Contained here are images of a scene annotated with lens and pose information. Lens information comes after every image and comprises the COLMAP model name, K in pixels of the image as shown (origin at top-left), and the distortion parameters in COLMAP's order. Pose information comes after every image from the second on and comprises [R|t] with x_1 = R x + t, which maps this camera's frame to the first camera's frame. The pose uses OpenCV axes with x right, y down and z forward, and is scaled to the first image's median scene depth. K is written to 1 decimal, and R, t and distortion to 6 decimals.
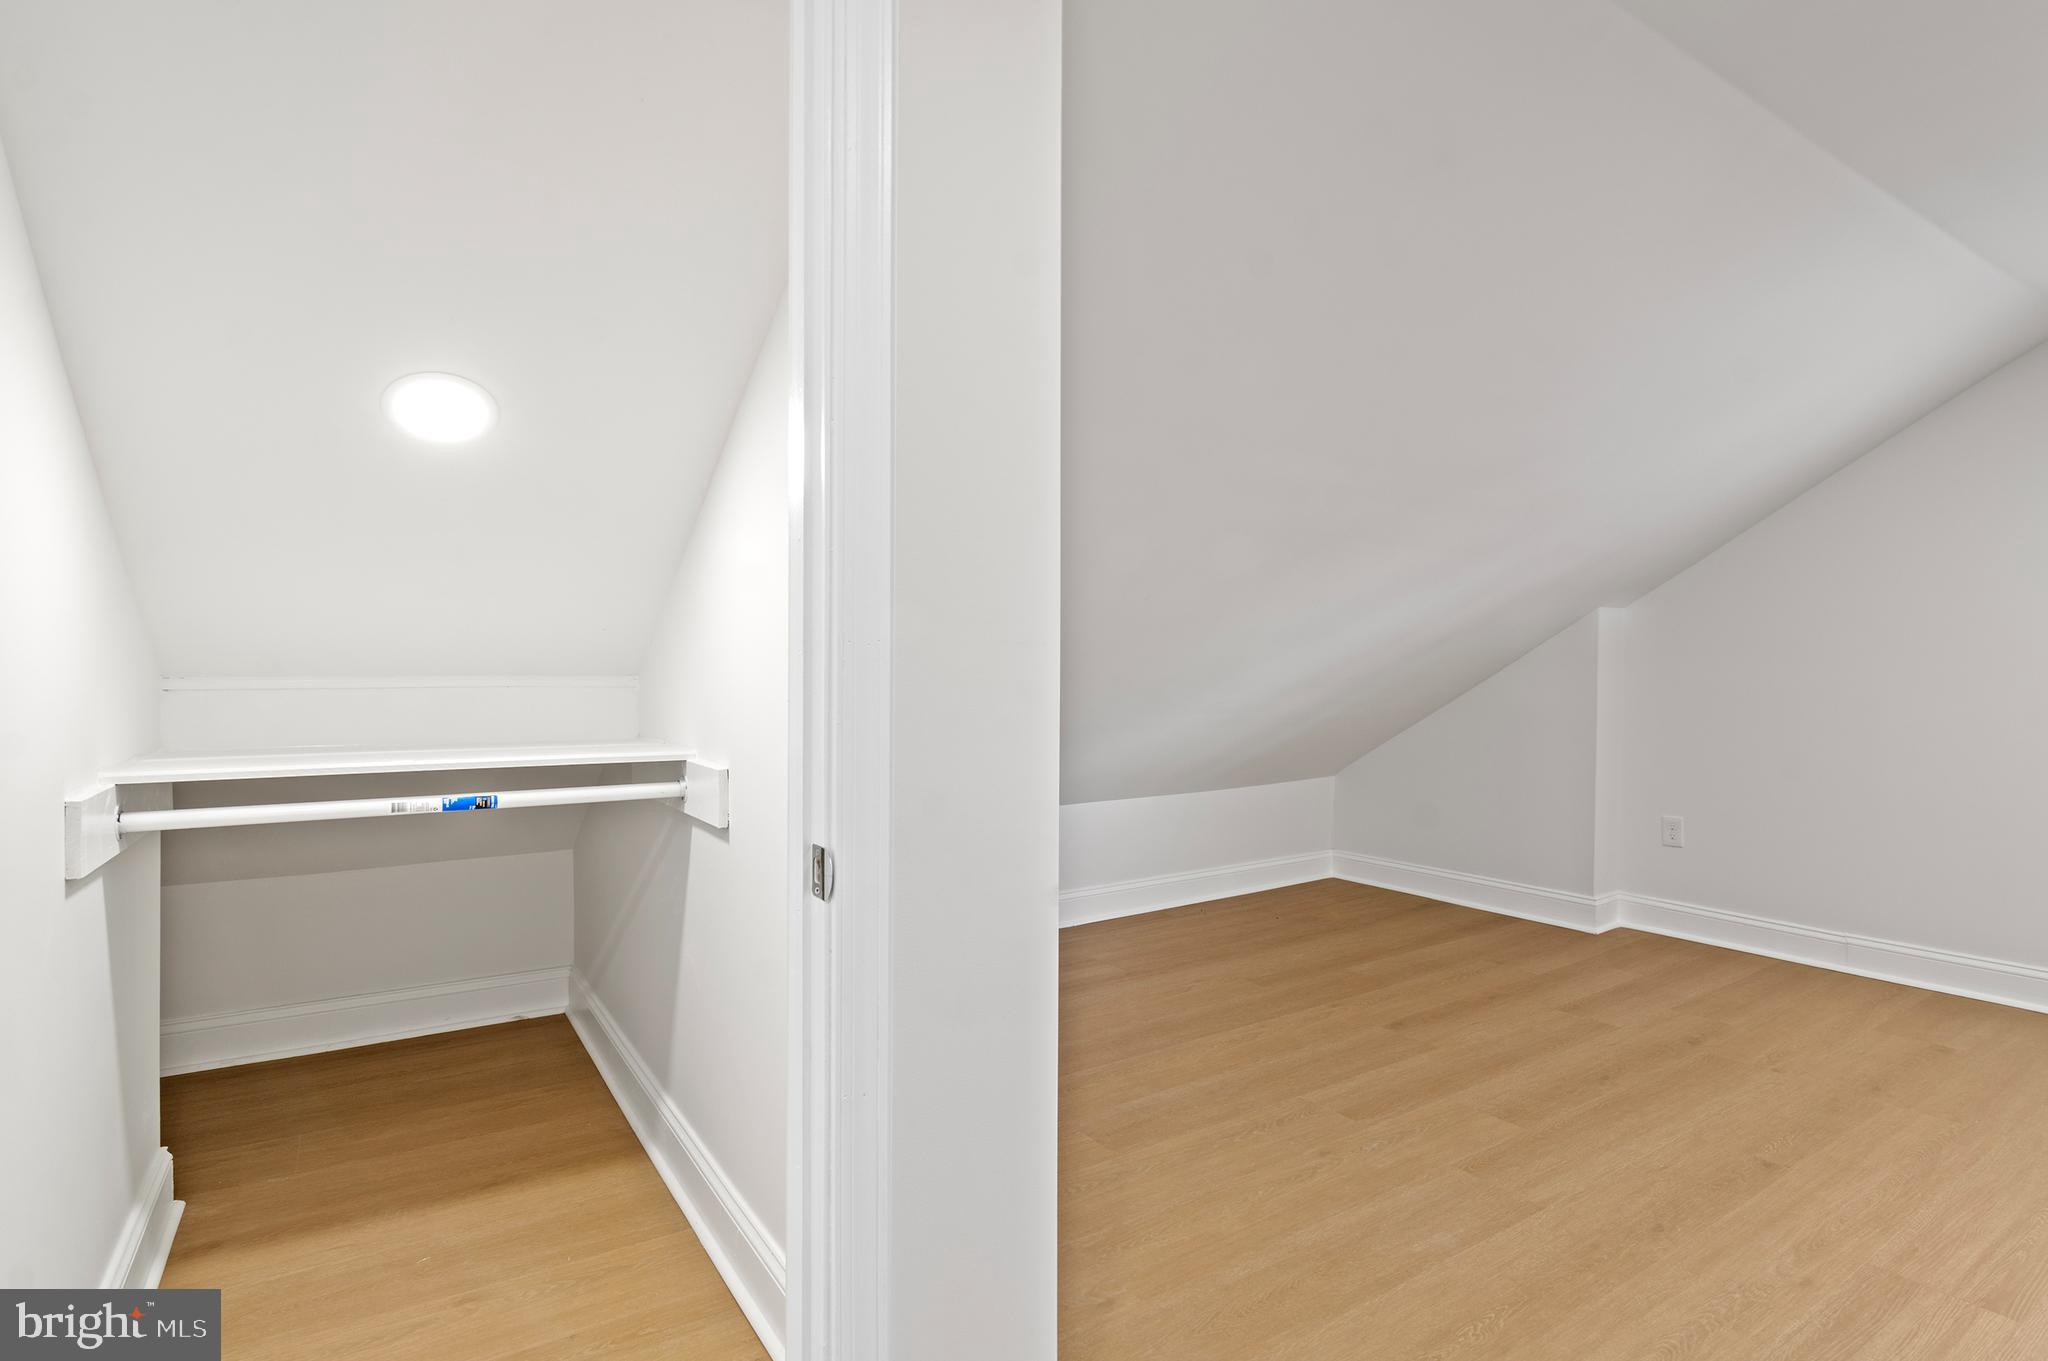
lens RADIAL K [[1033.1, 0, 1024.0], [0, 1033.1, 680.5], [0, 0, 1]] dist [-0.000098, -0.008653]
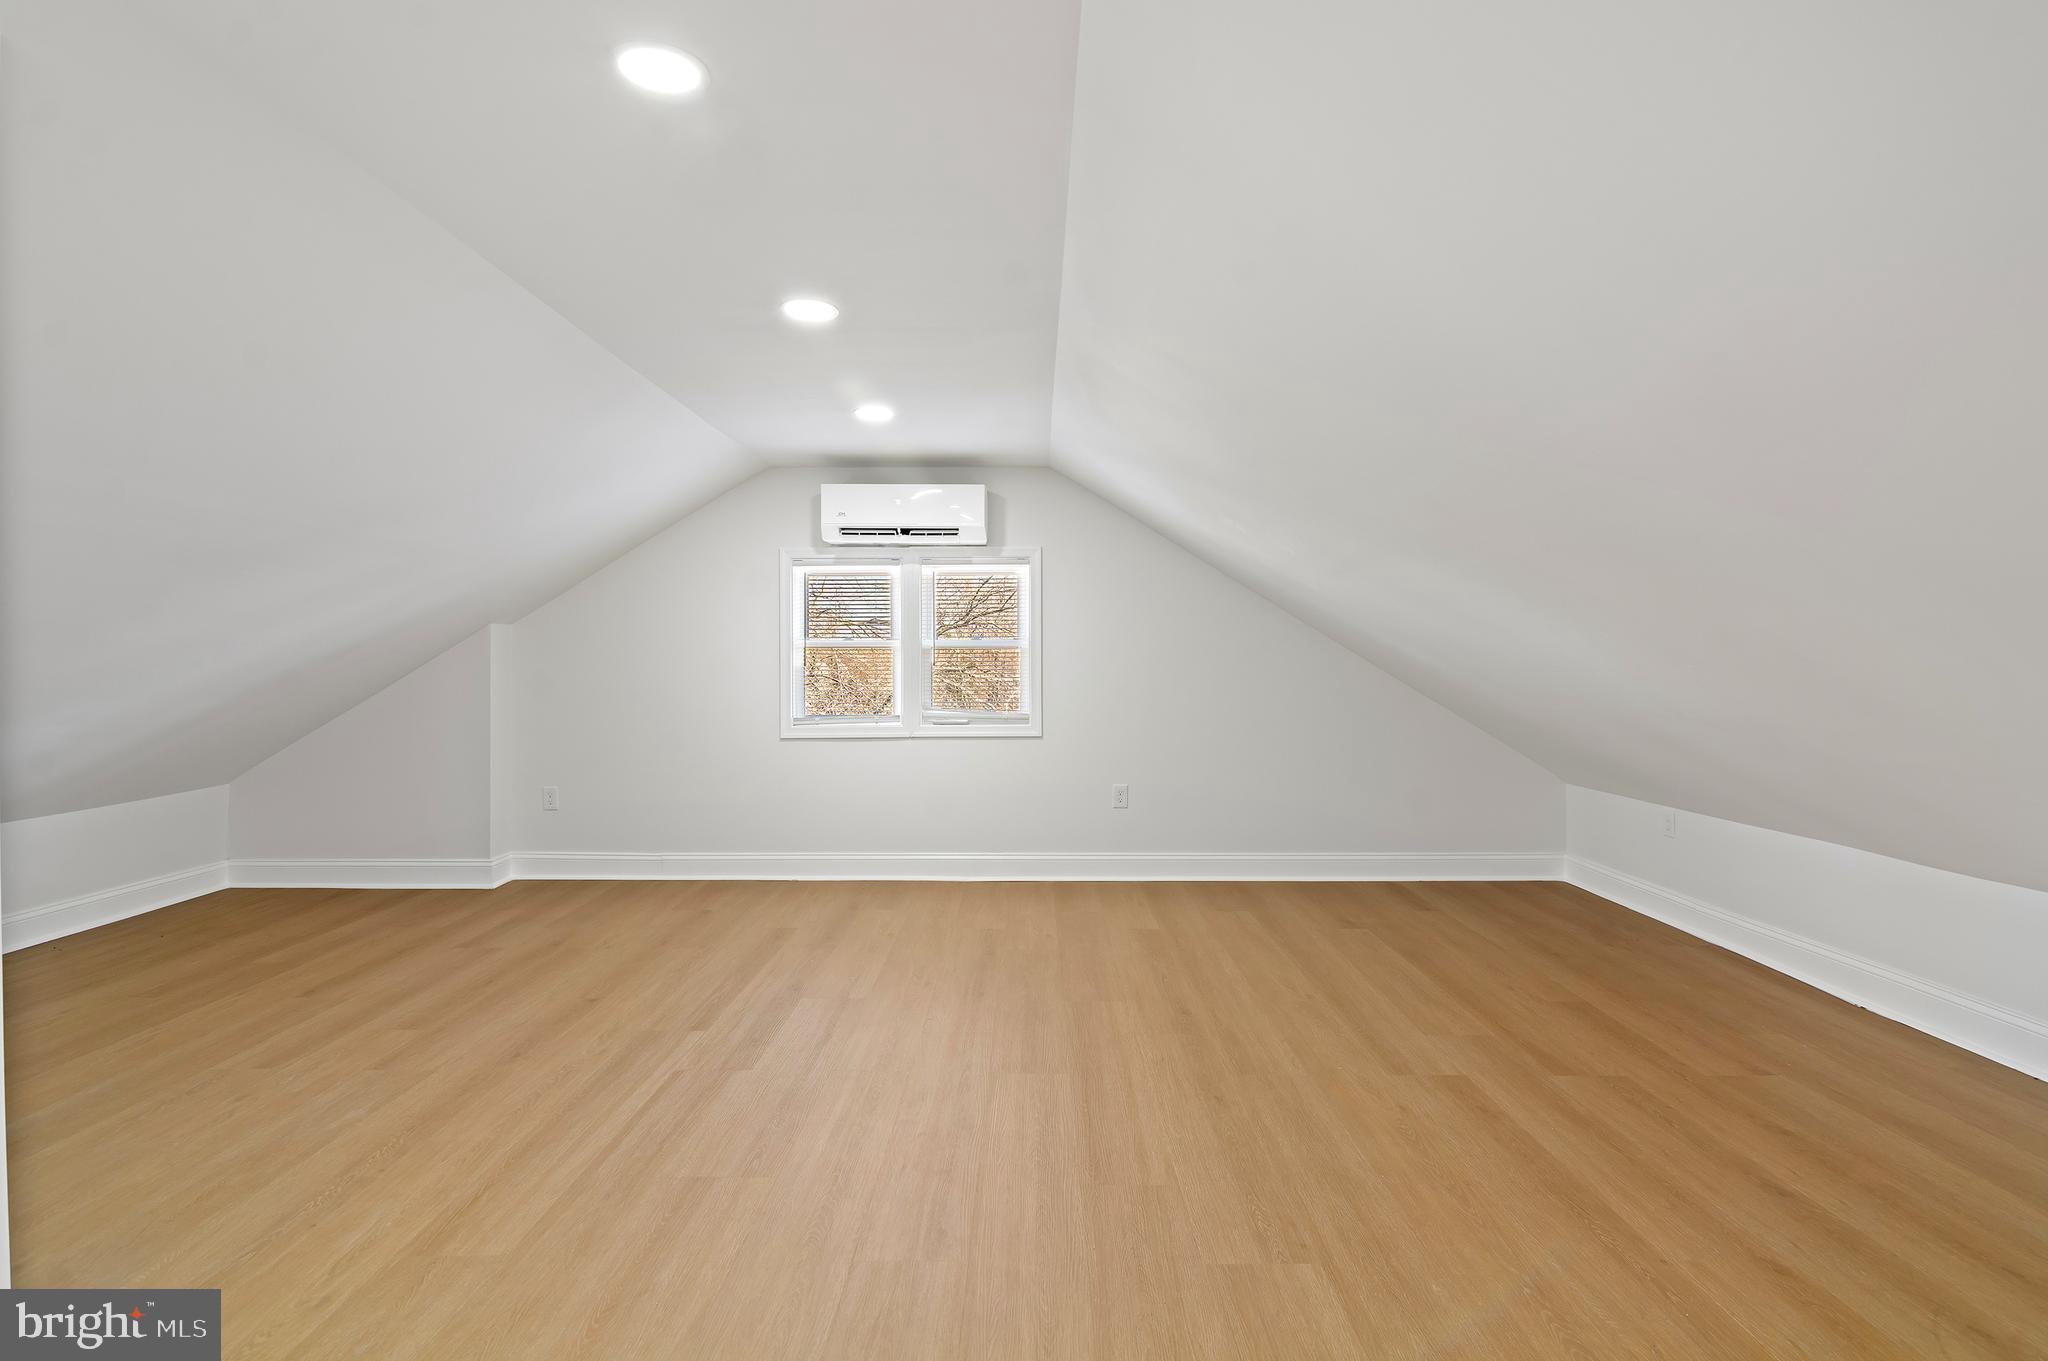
lens RADIAL K [[992.4, 0, 1024.0], [0, 992.4, 680.5], [0, 0, 1]] dist [0.009215, -0.010142]
pose [[0.557978, -0.013876, 0.829740, -0.101846], [0.012822, 0.999885, 0.008098, -0.006979], [-0.829757, 0.006120, 0.558092, -0.263703]]
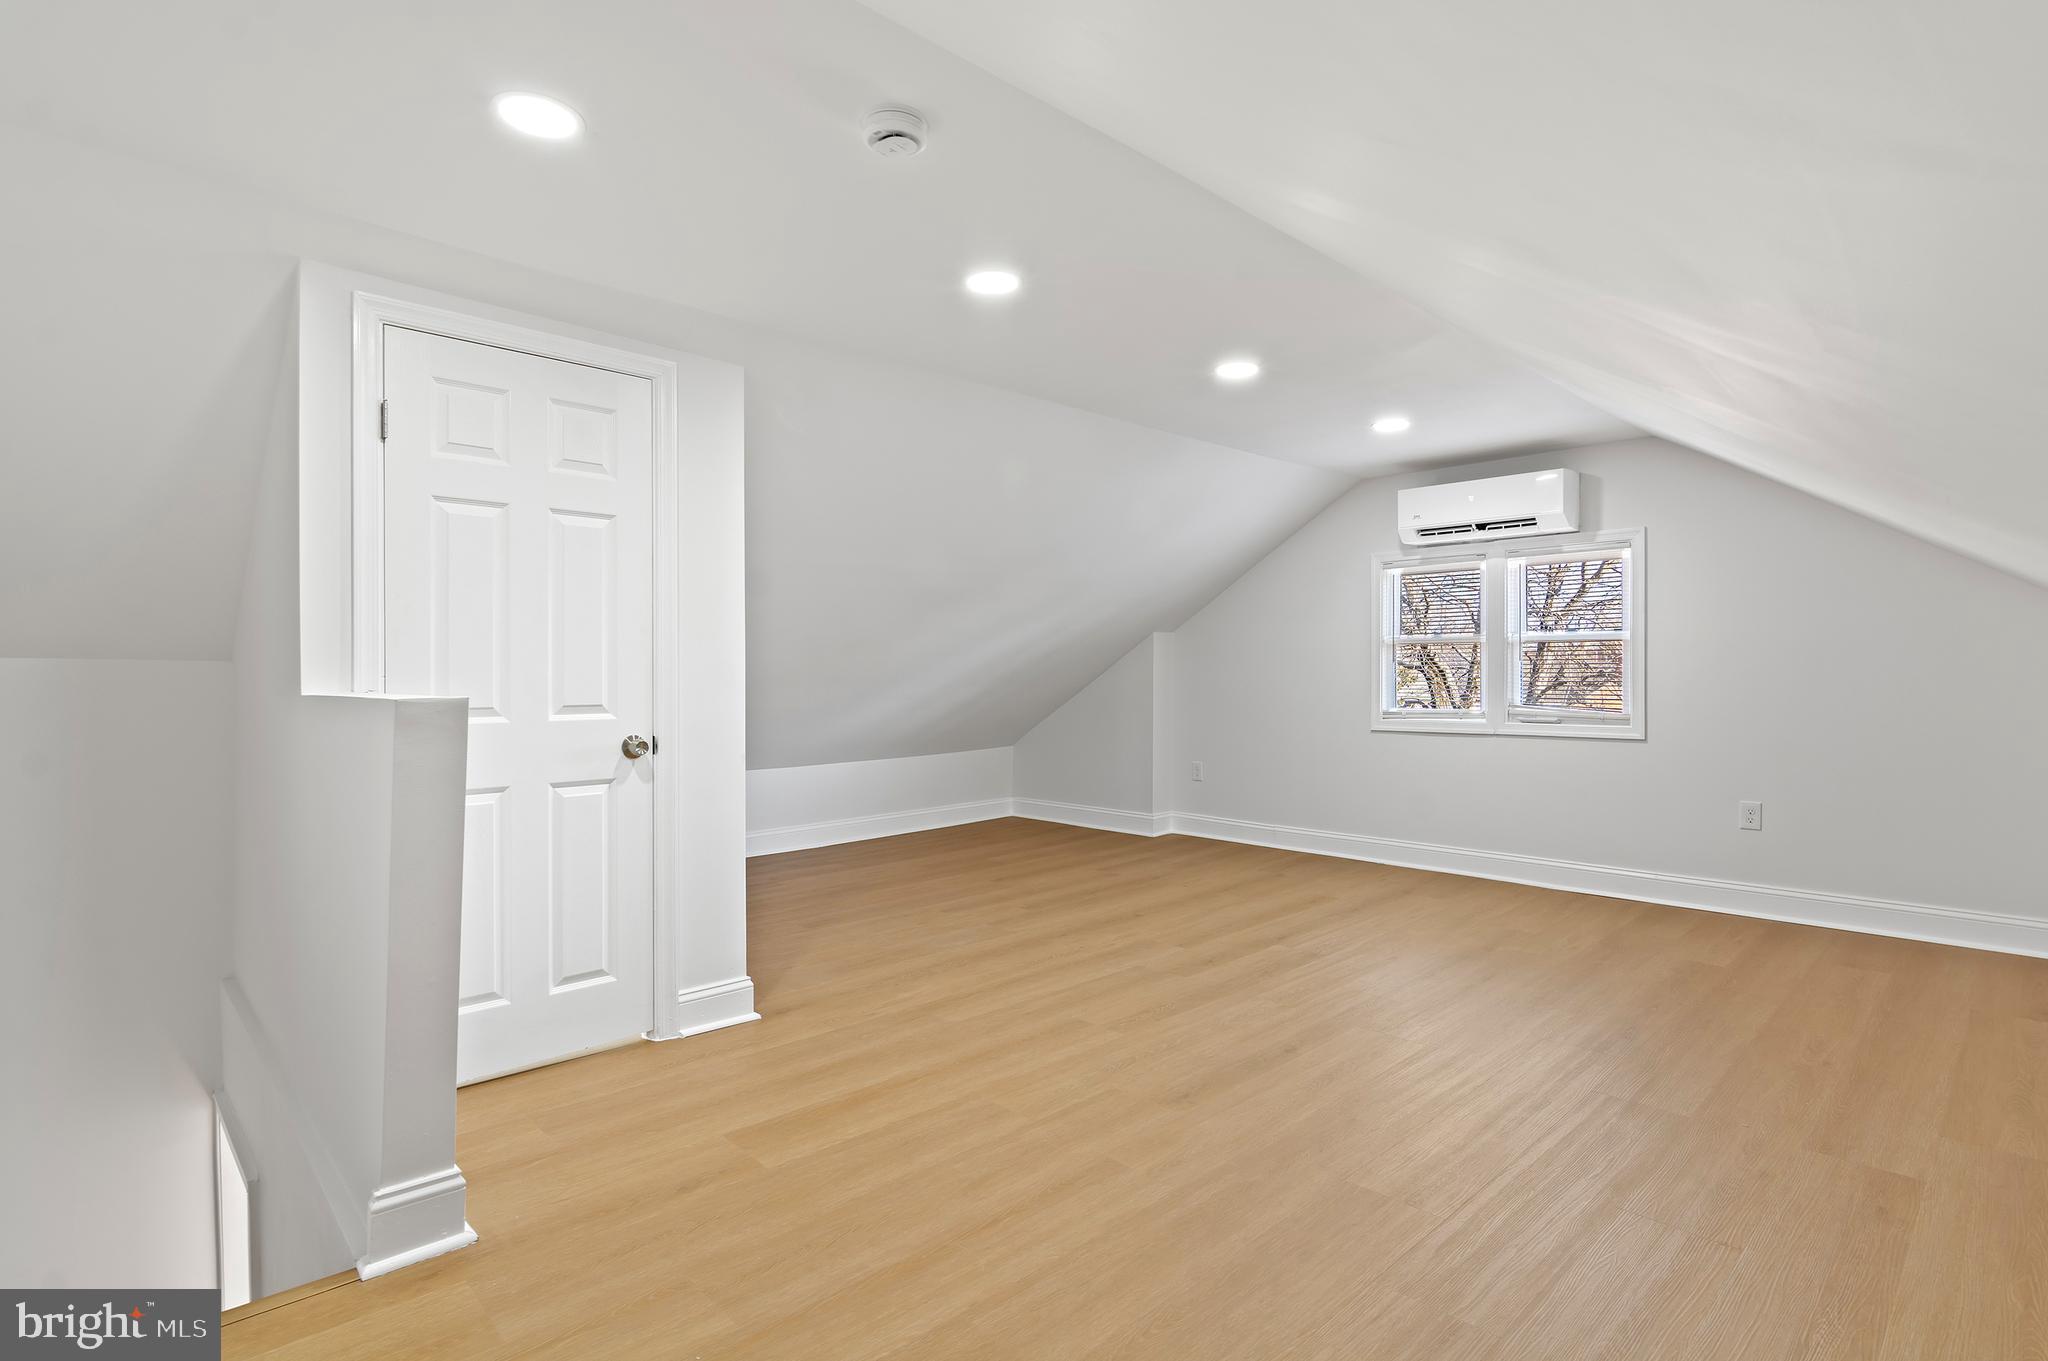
lens RADIAL K [[992.4, 0, 1024.0], [0, 992.4, 680.5], [0, 0, 1]] dist [0.009215, -0.010142]
pose [[0.983478, -0.009956, 0.180756, 0.109034], [0.010589, 0.999941, -0.002537, 0.006063], [-0.180720, 0.004409, 0.983525, -0.644779]]
